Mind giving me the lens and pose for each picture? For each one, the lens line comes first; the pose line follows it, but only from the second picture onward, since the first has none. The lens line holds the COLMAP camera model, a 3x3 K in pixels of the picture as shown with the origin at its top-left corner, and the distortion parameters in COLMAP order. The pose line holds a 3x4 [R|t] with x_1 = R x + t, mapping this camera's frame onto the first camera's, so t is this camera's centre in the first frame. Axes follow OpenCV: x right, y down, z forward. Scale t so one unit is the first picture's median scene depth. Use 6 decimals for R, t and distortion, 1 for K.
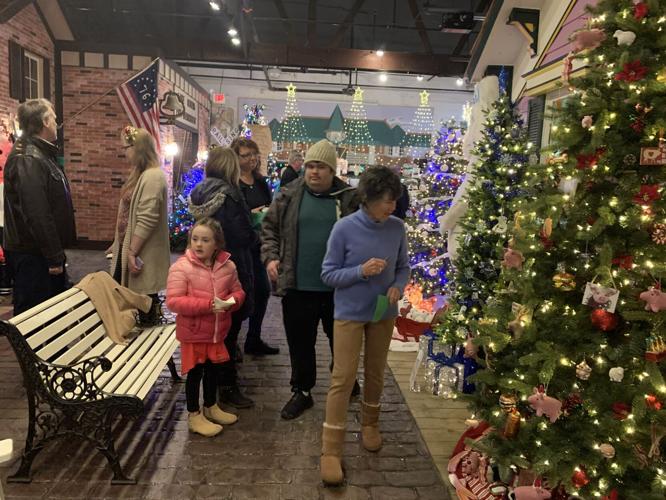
lens RADIAL K [[523.9, 0, 330.5], [0, 523.9, 250.4], [0, 0, 1]] dist [0.030045, -0.004300]
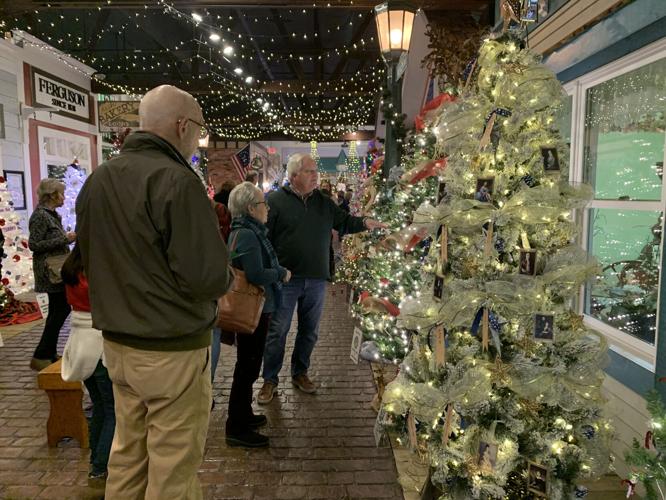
lens RADIAL K [[523.9, 0, 330.5], [0, 523.9, 250.4], [0, 0, 1]] dist [0.030045, -0.004300]
pose [[0.997137, -0.041530, -0.063195, 0.106738], [0.039739, 0.998779, -0.029333, 0.136926], [0.064336, 0.026738, 0.997570, -0.998824]]
